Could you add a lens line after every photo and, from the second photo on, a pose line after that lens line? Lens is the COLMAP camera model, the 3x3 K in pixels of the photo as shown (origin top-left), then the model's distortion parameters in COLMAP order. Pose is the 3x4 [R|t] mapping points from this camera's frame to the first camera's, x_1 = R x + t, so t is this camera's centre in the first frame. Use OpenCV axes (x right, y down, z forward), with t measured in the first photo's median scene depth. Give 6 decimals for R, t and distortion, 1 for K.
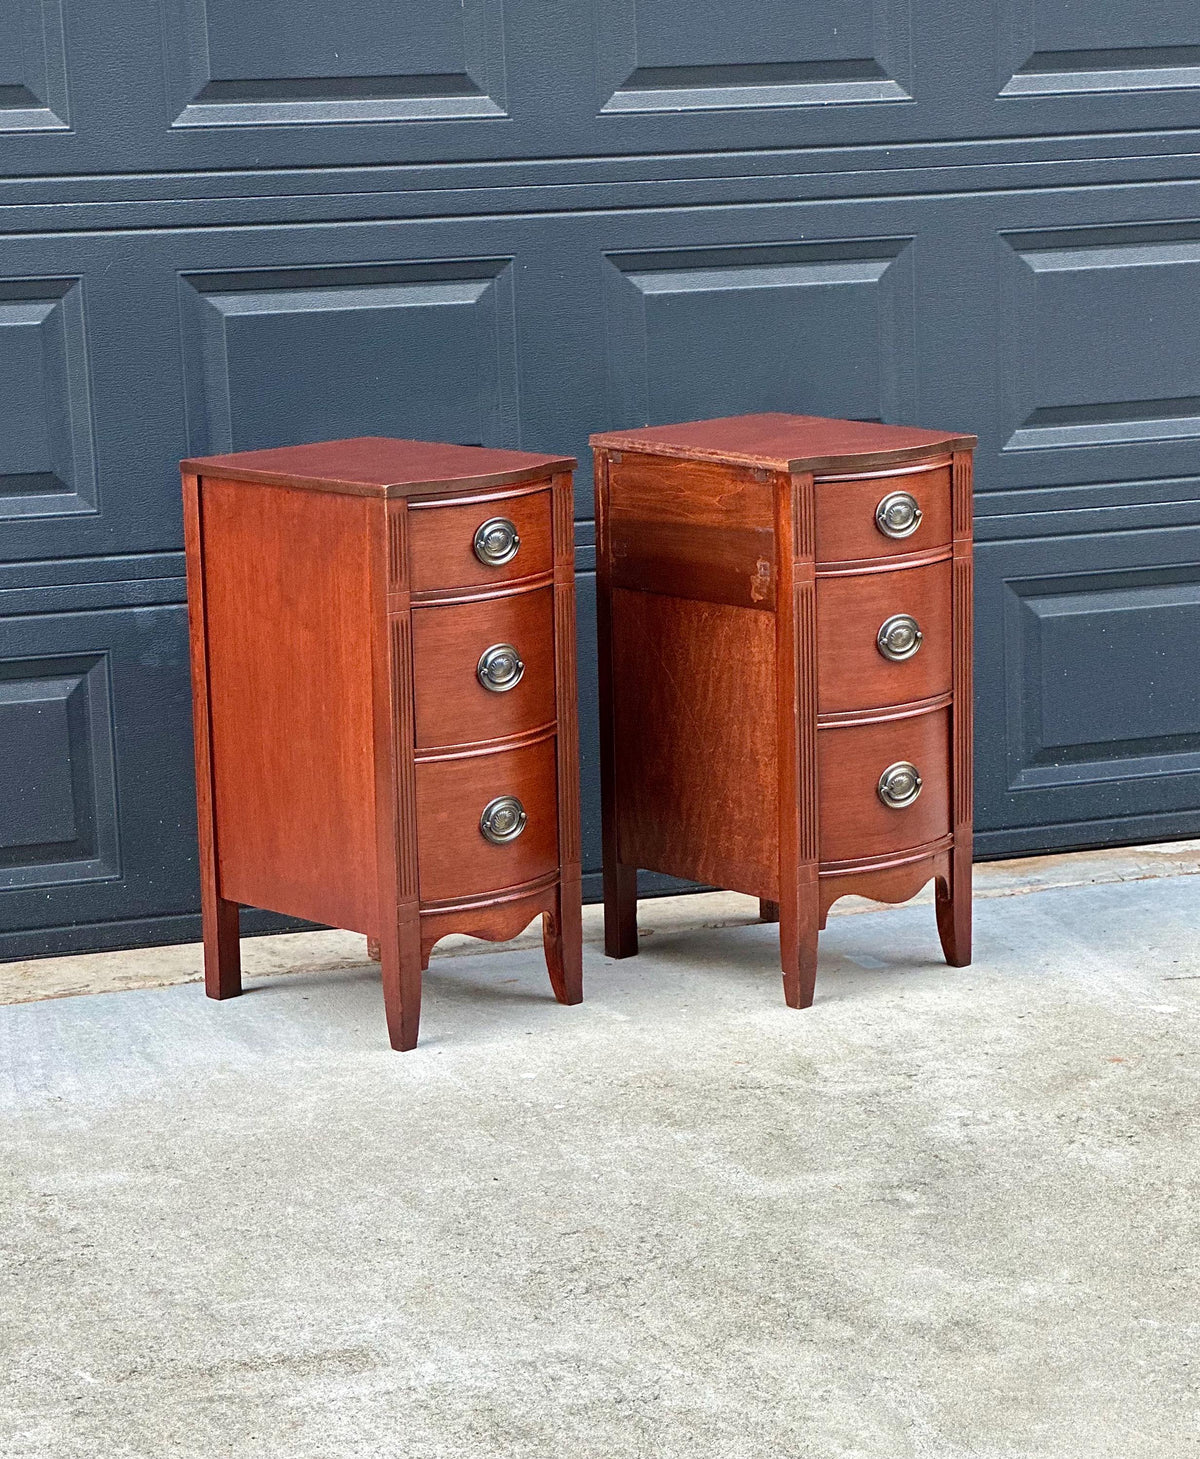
lens RADIAL K [[3647.7, 0, 600.5], [0, 3647.7, 764.8], [0, 0, 1]] dist [-0.104676, 5.159138]
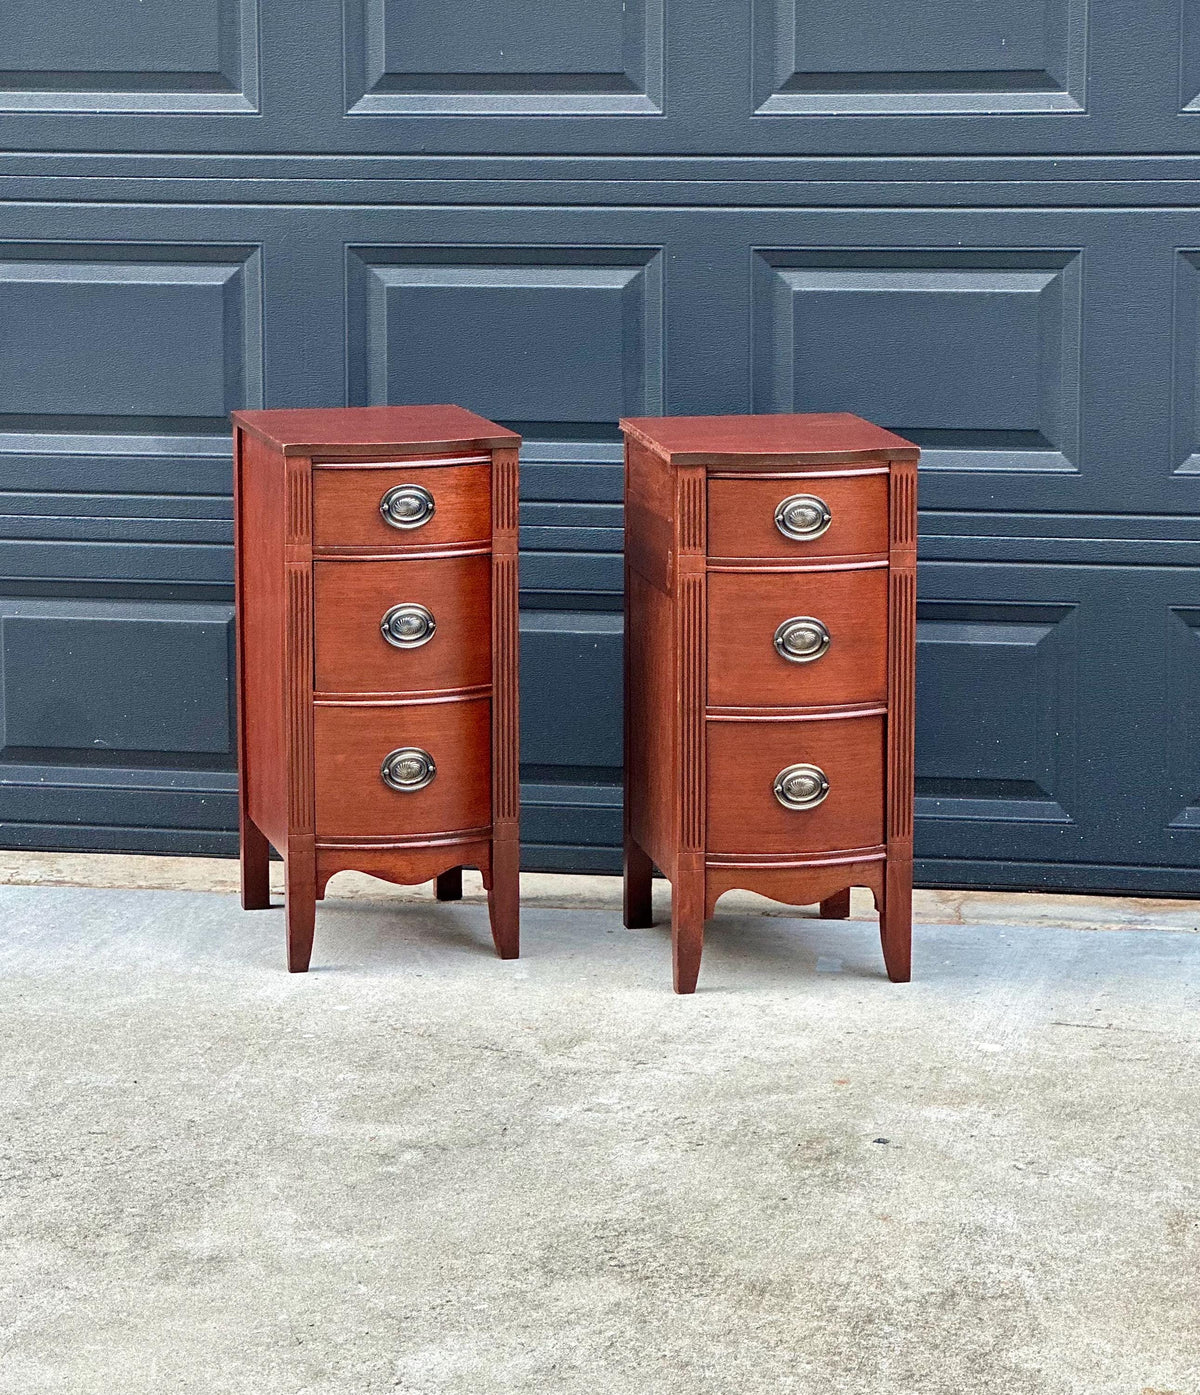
lens RADIAL K [[3751.4, 0, 596.1], [0, 3751.4, 580.6], [0, 0, 1]] dist [-0.185638, 8.004212]
pose [[0.872079, 0.096153, -0.479825, 0.520843], [-0.117927, 0.992903, -0.015362, -0.028243], [0.474943, 0.069981, 0.877230, 0.065362]]
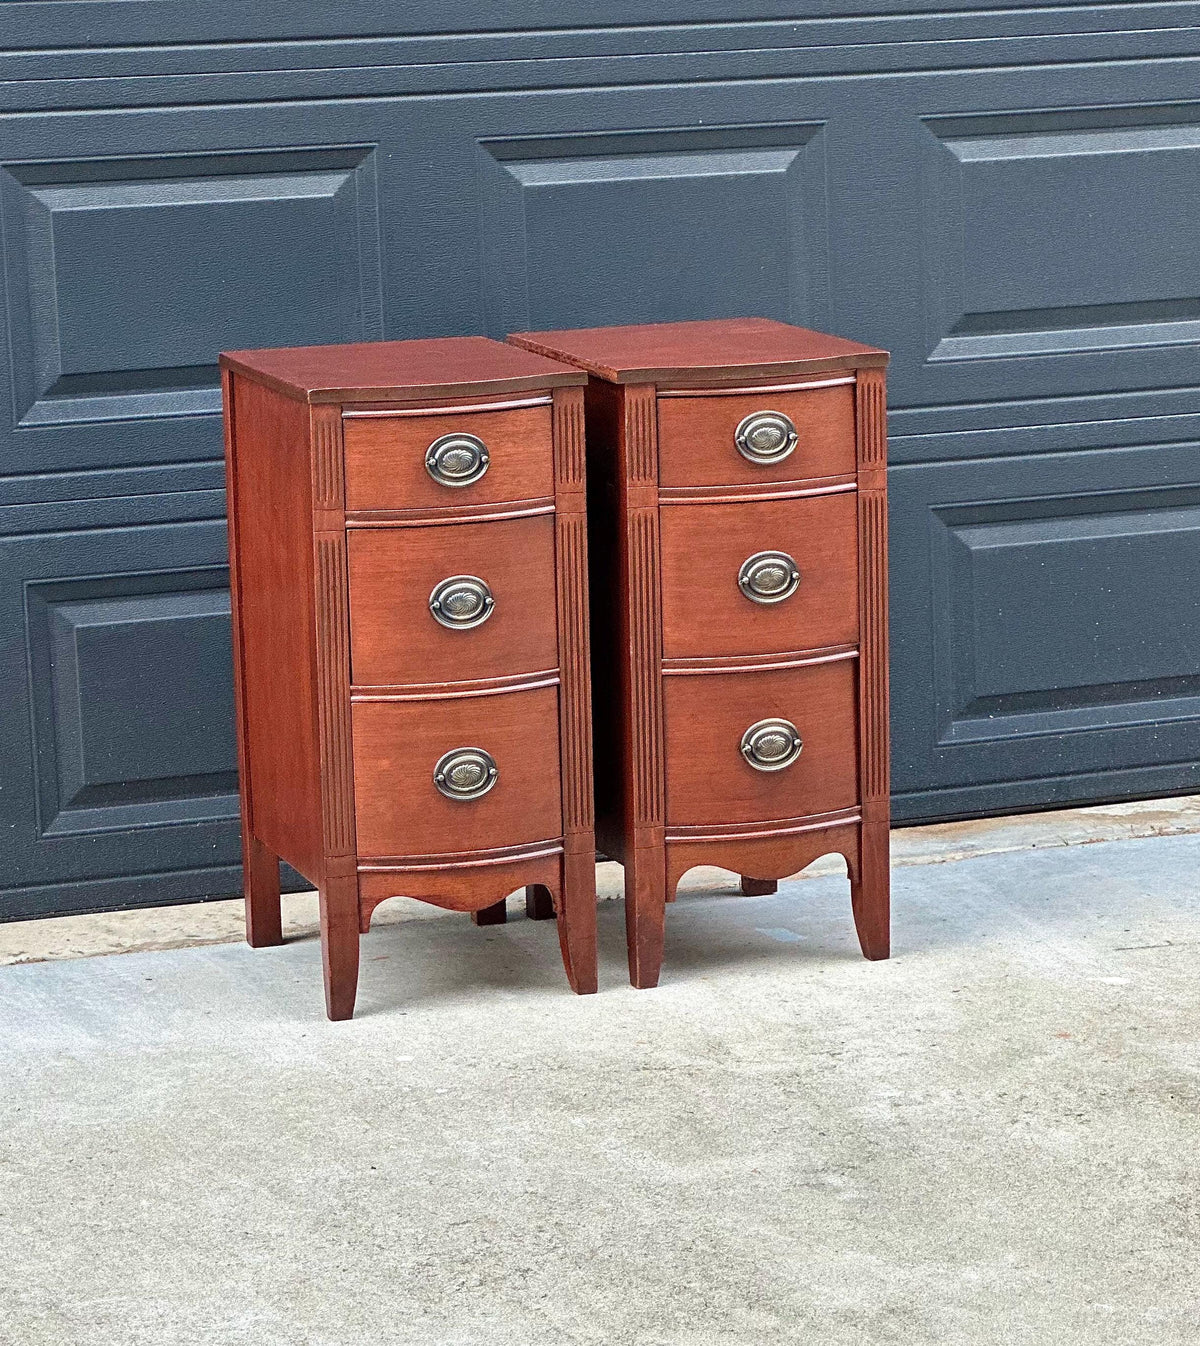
lens RADIAL K [[4326.2, 0, 554.6], [0, 4326.2, 669.7], [0, 0, 1]] dist [-0.327065, 9.875820]
pose [[0.999627, -0.006246, 0.026579, -0.009988], [0.006838, 0.999730, -0.022226, 0.013120], [-0.026433, 0.022399, 0.999400, -0.051357]]
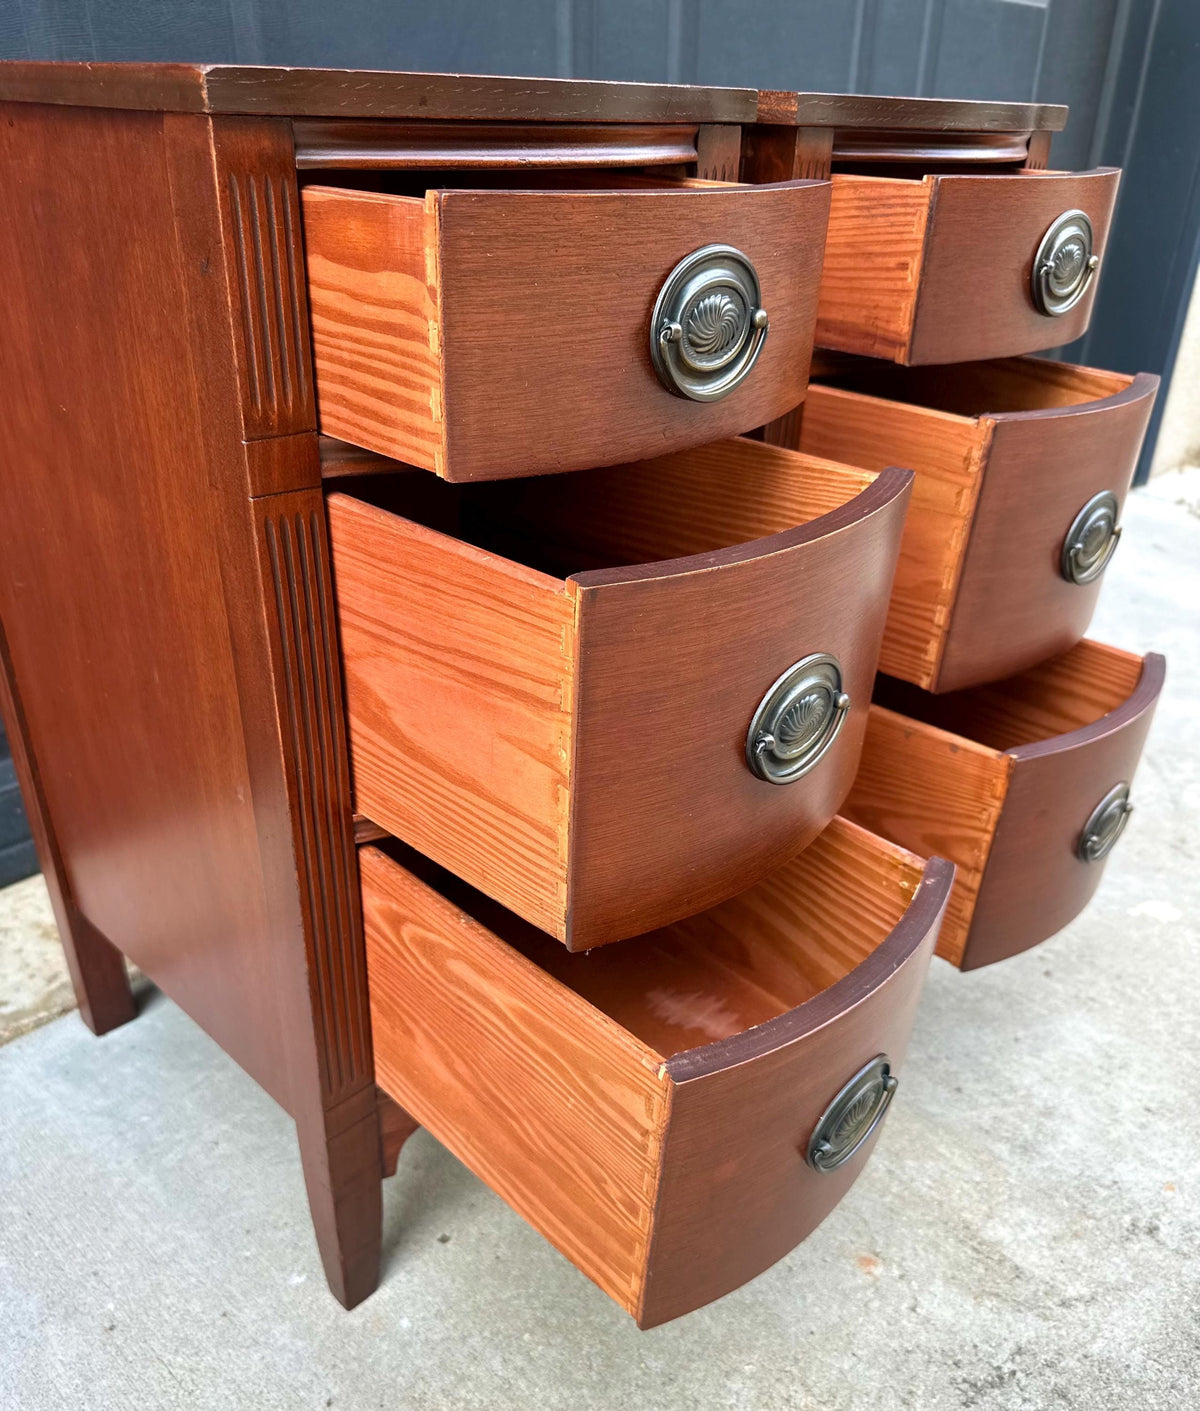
lens RADIAL K [[1169.5, 0, 600.8], [0, 1169.5, 792.5], [0, 0, 1]] dist [0.002659, -0.009485]
pose [[0.875248, -0.198411, 0.441106, -0.063088], [0.039870, 0.938481, 0.343022, -0.051322], [-0.482029, -0.282642, 0.829314, 0.837317]]
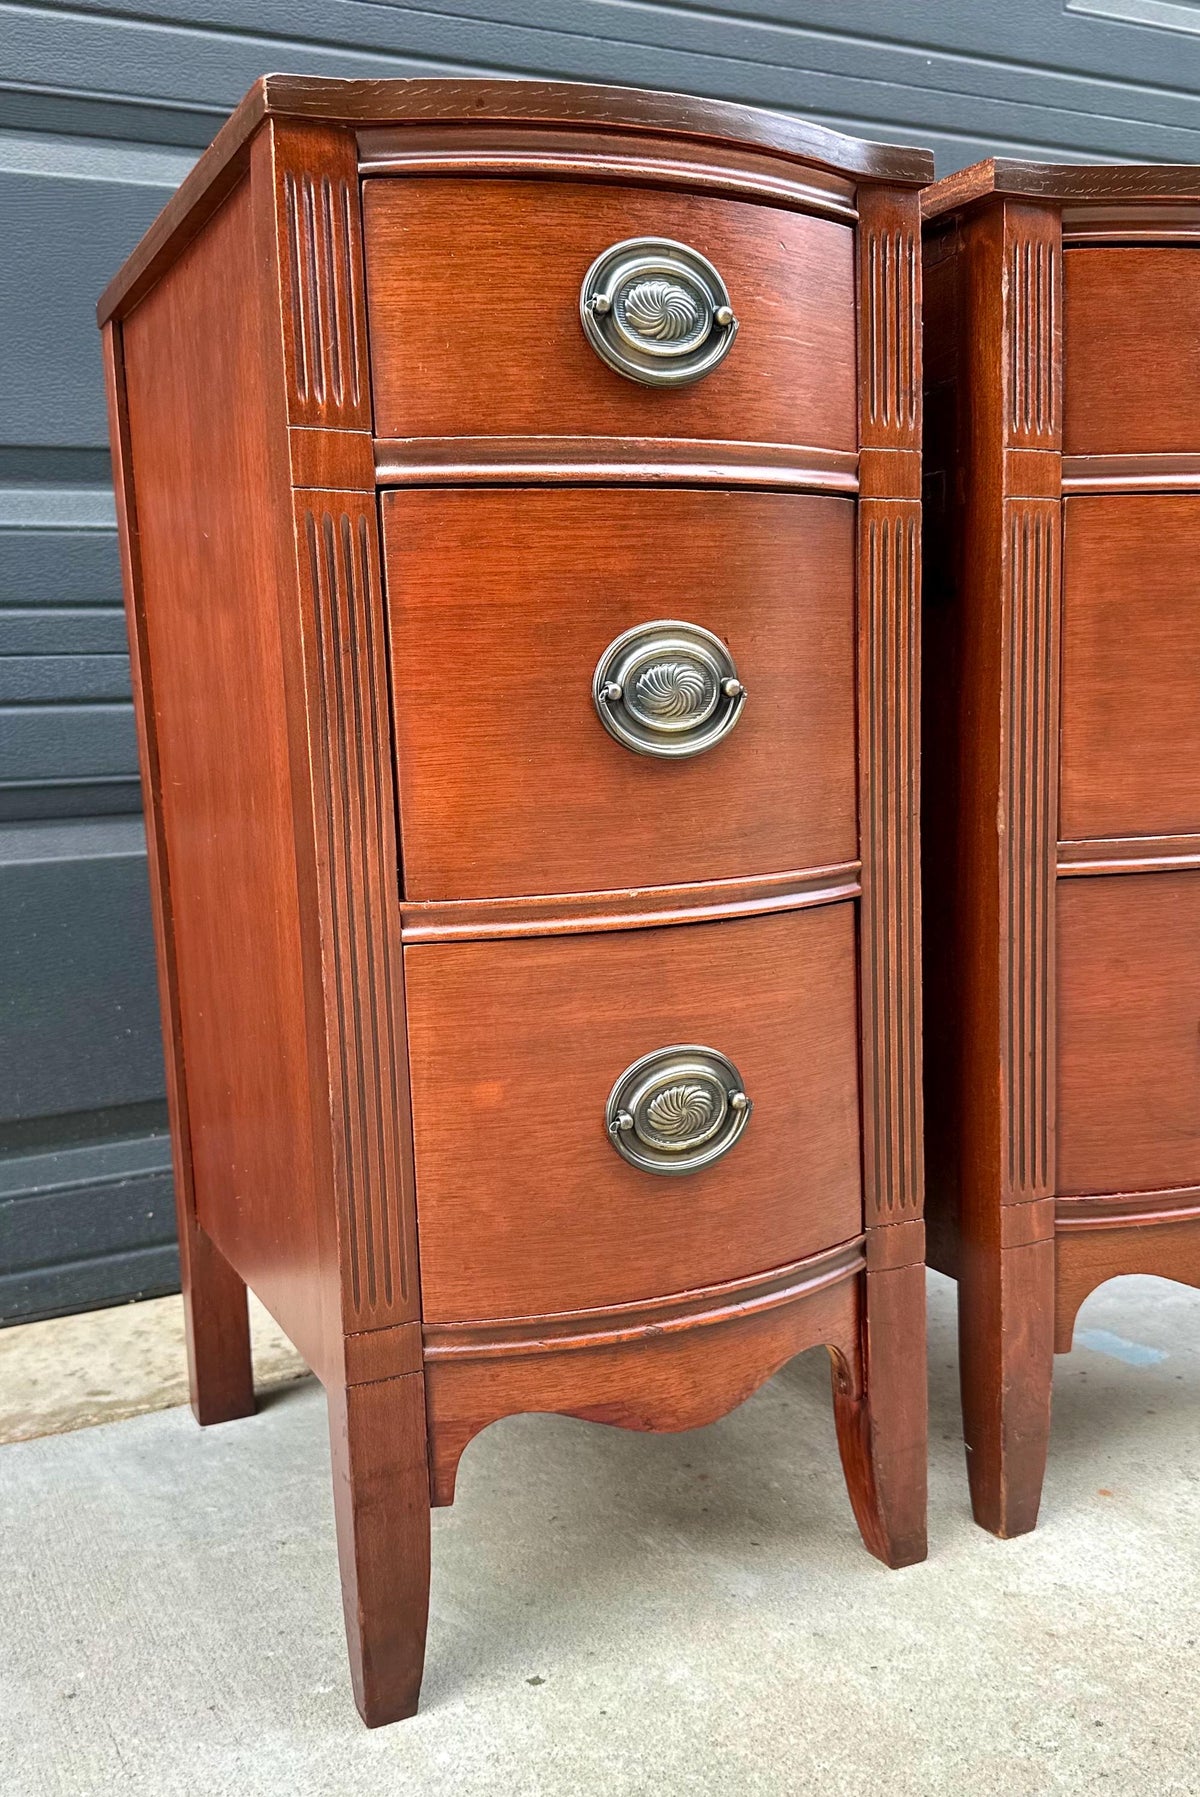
lens RADIAL K [[1684.0, 0, 597.4], [0, 1684.0, 955.9], [0, 0, 1]] dist [0.148473, -0.306701]
pose [[0.988530, -0.035007, 0.146909, -0.035811], [0.043244, 0.997644, -0.053254, 0.008304], [-0.144699, 0.058996, 0.987715, 0.800027]]
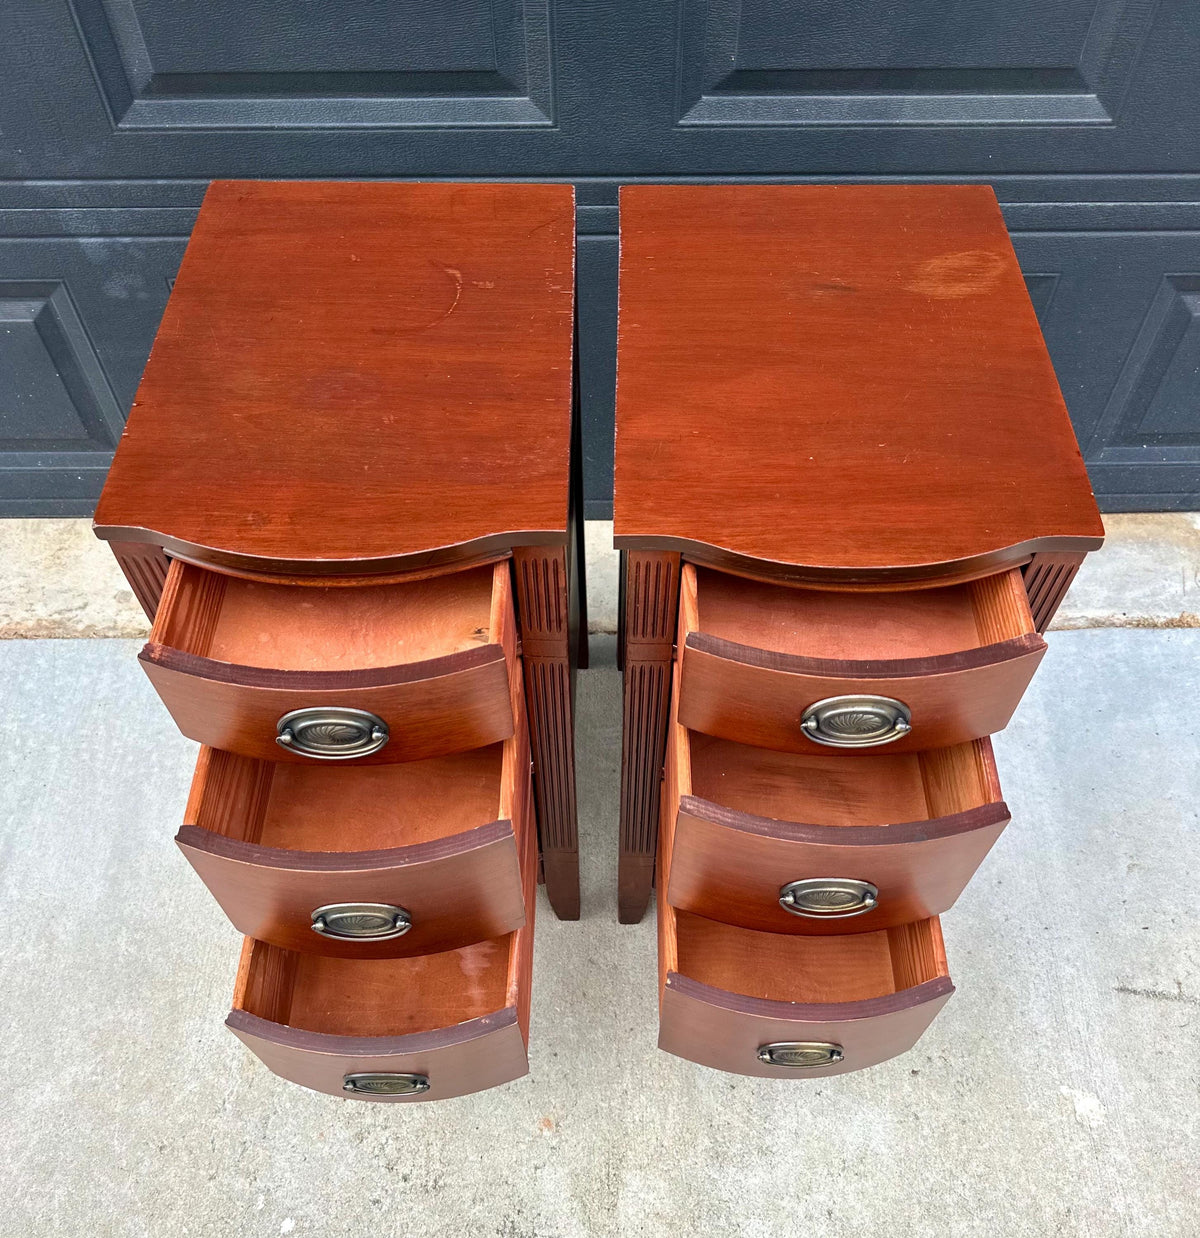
lens RADIAL K [[1145.3, 0, 600.0], [0, 1145.3, 640.8], [0, 0, 1]] dist [-0.000470, -0.006247]
pose [[0.951820, 0.261733, -0.159796, 0.059872], [-0.084279, 0.724291, 0.684325, -0.179310], [0.294849, -0.637886, 0.711453, 0.833567]]
